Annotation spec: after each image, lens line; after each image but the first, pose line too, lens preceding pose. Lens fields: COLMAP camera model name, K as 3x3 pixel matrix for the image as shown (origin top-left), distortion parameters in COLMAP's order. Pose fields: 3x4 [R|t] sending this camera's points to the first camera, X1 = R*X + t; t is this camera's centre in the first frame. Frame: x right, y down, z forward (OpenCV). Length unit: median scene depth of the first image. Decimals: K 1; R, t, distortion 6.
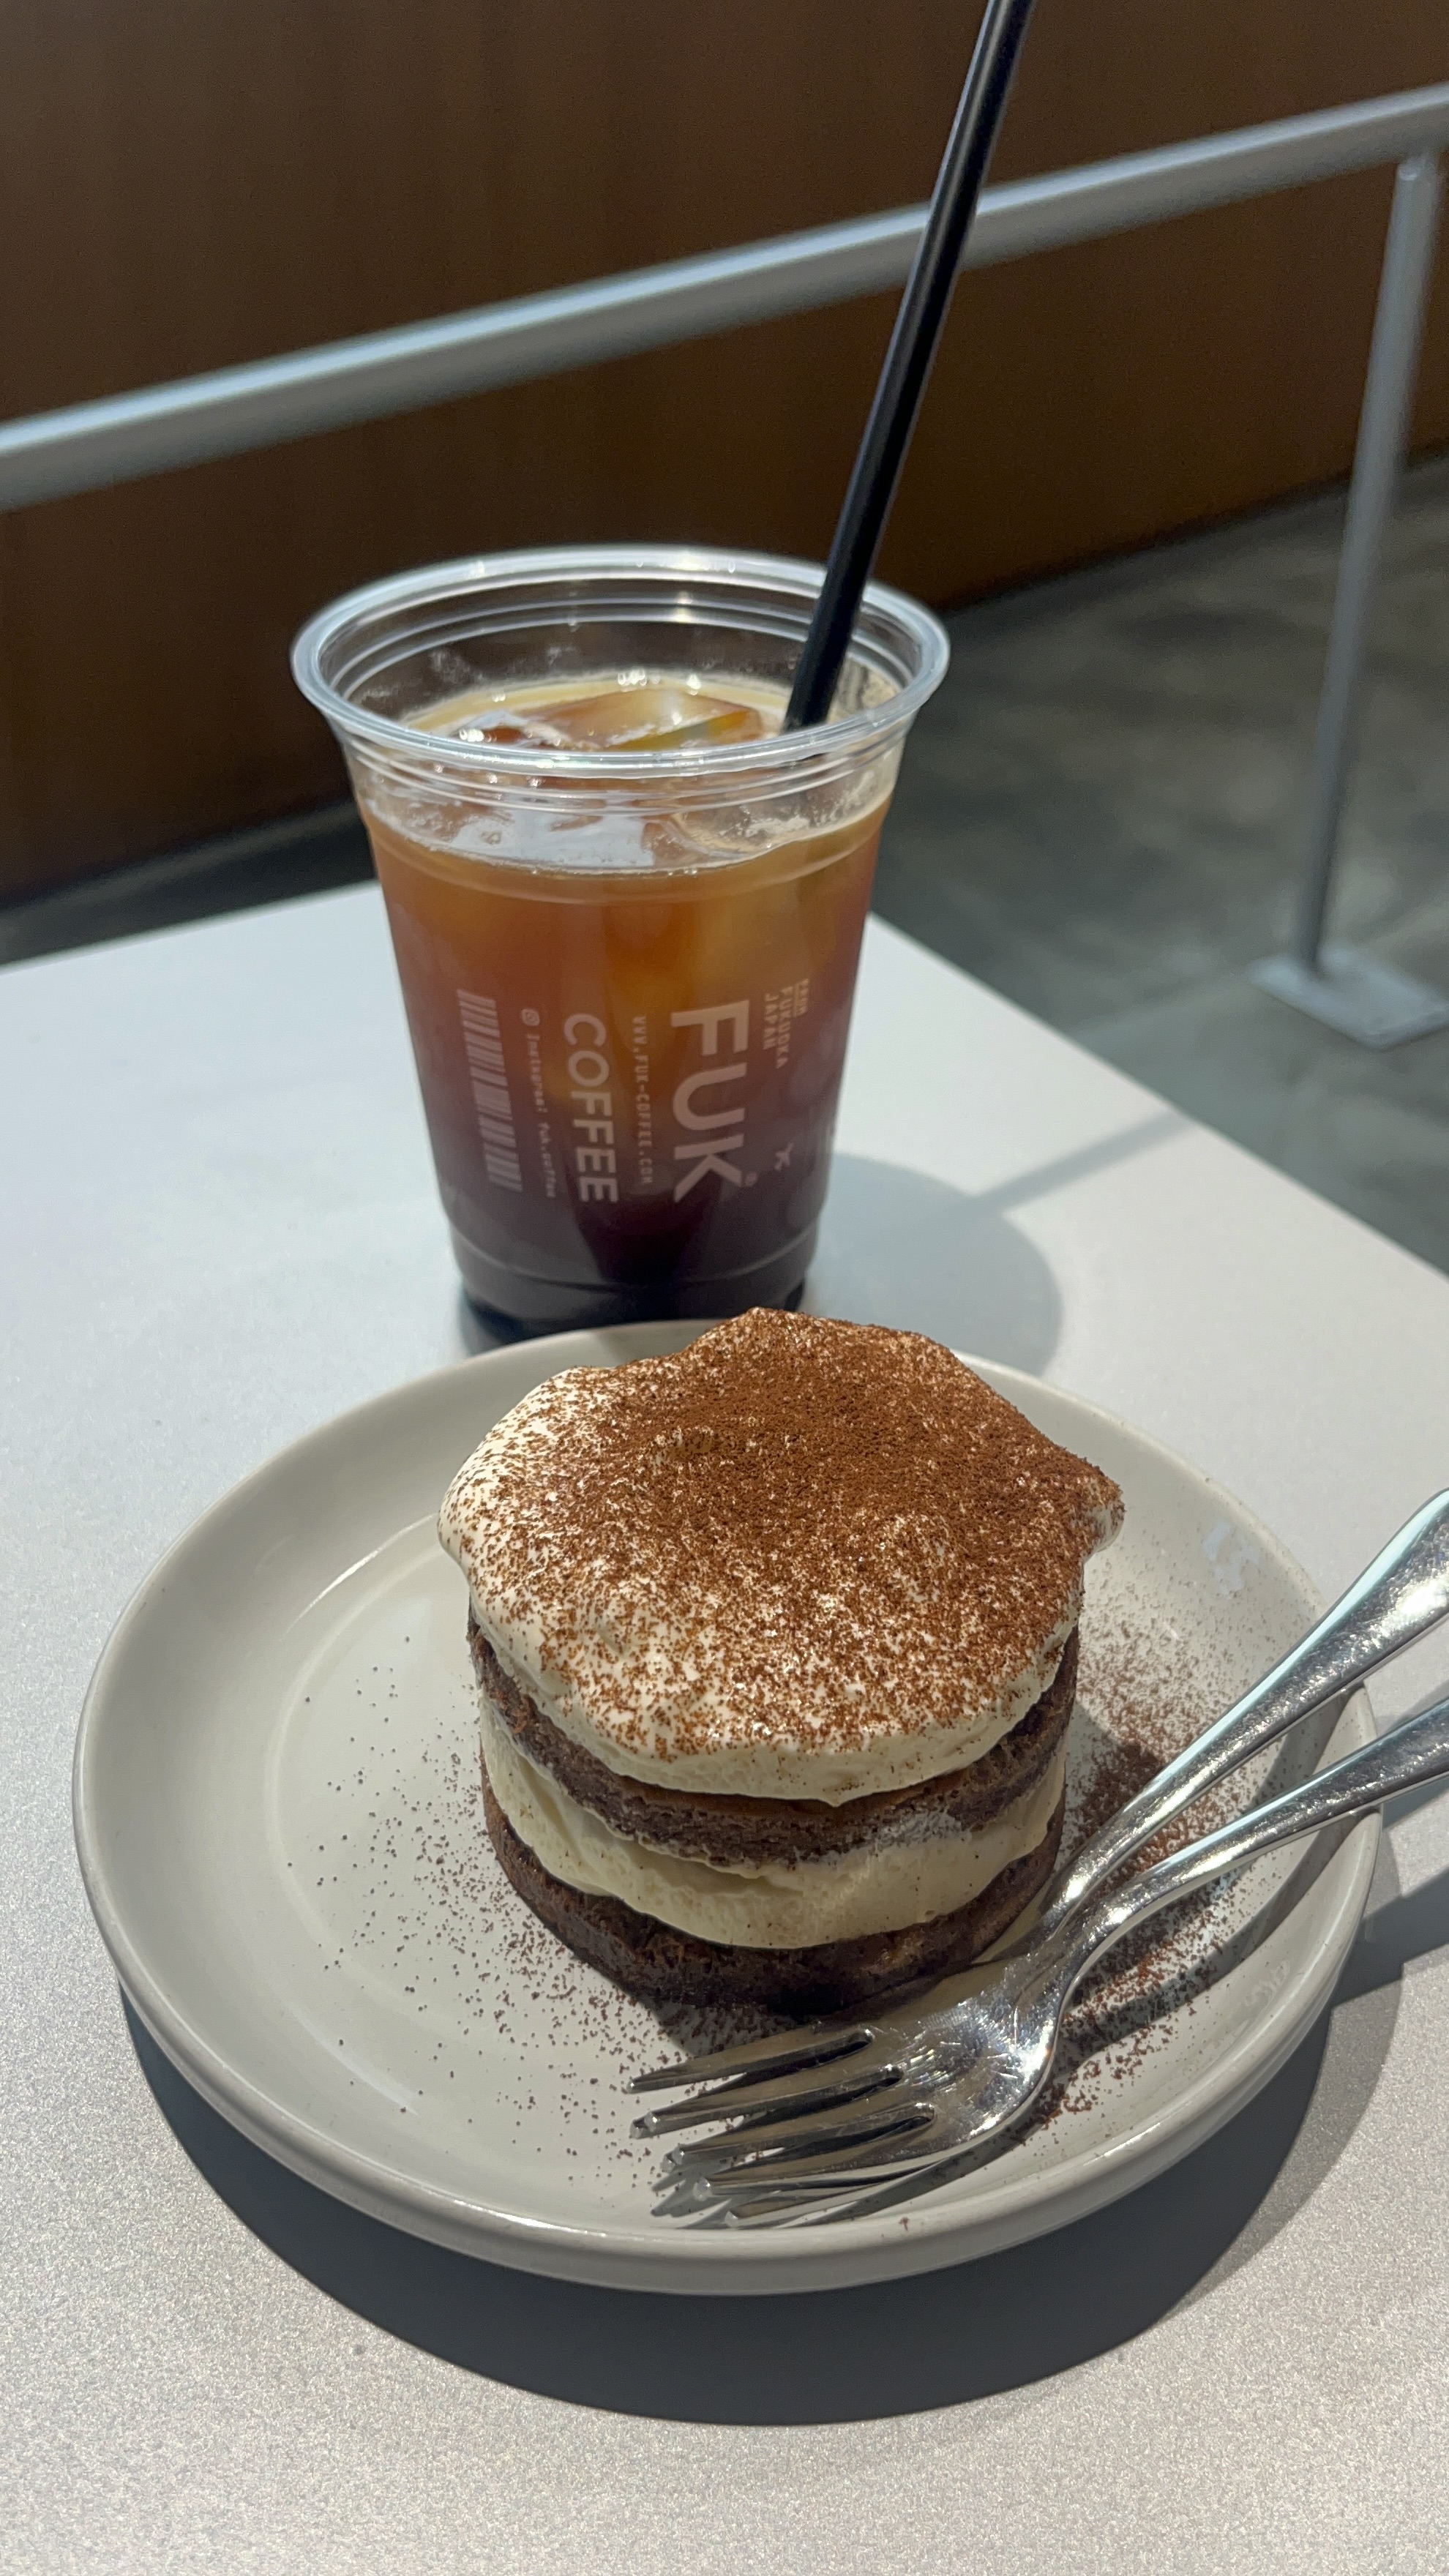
lens RADIAL K [[2222.8, 0, 719.9], [0, 2222.8, 1286.0], [0, 0, 1]] dist [0.036476, -0.030064]
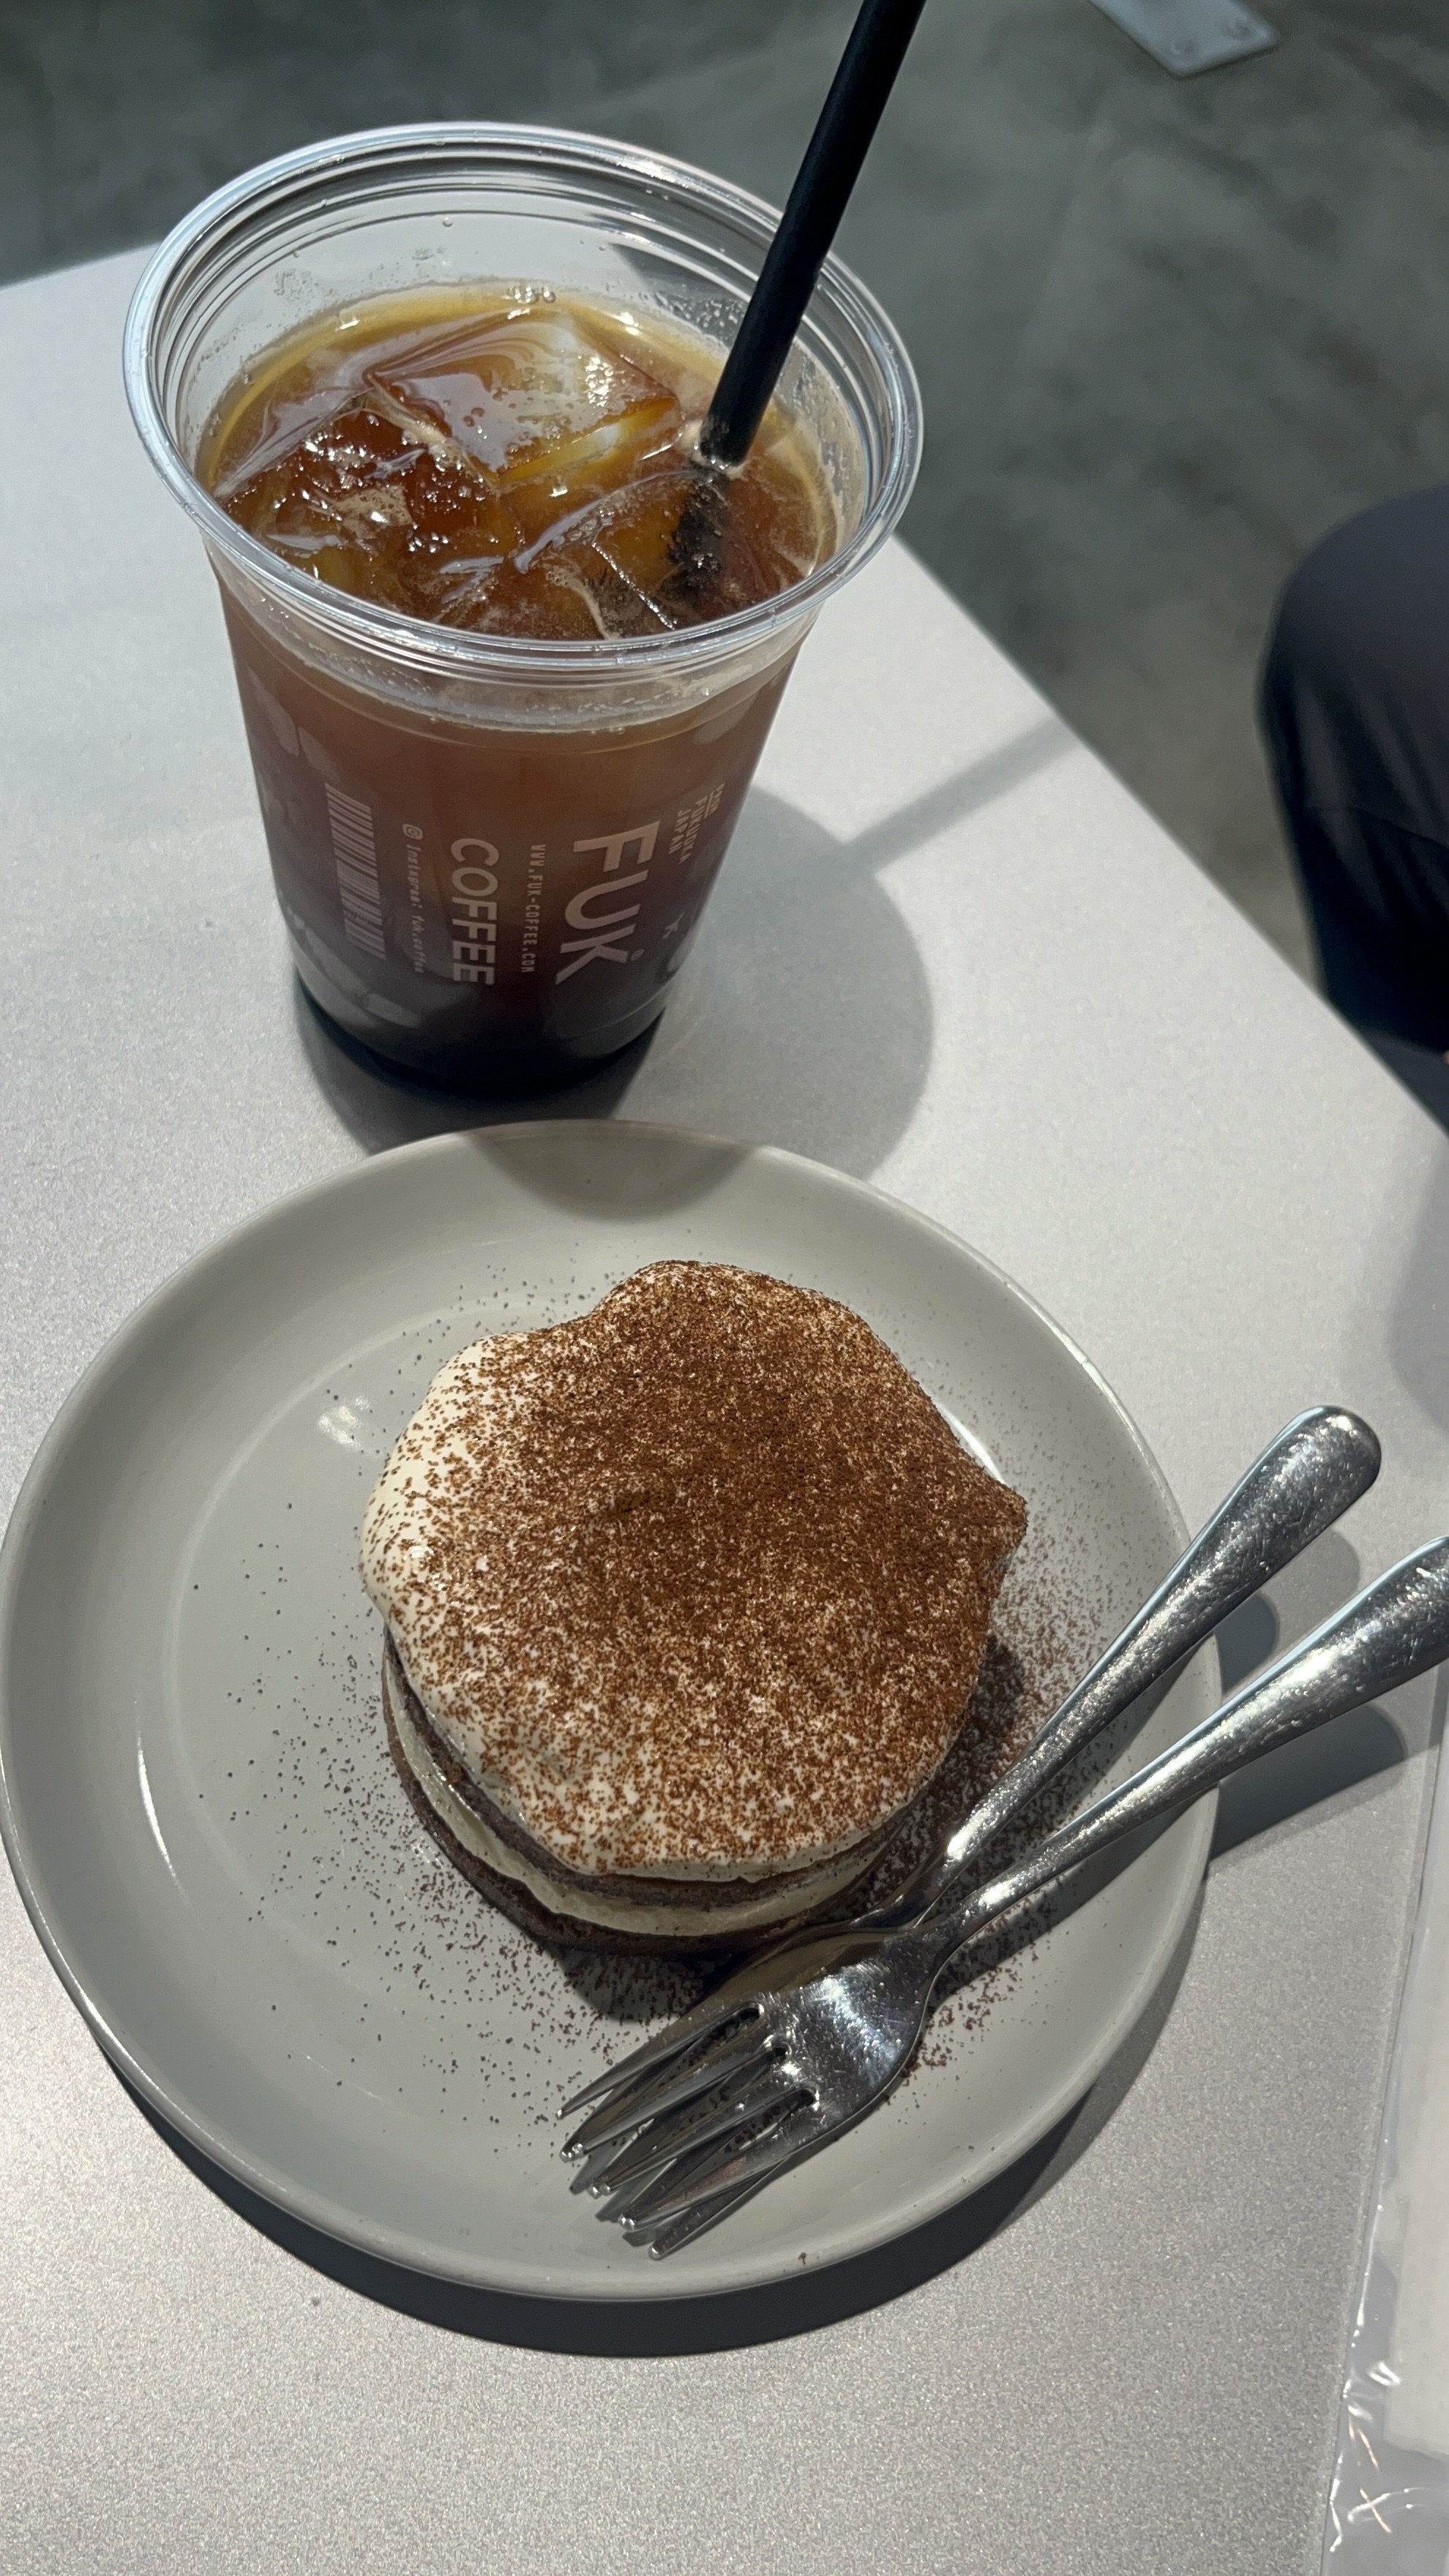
lens RADIAL K [[2222.8, 0, 729.3], [0, 2222.8, 1265.1], [0, 0, 1]] dist [0.036476, -0.030064]
pose [[0.987757, 0.017943, 0.154967, -0.123227], [-0.084073, 0.897992, 0.431905, -0.463859], [-0.131409, -0.439645, 0.888506, 0.162209]]
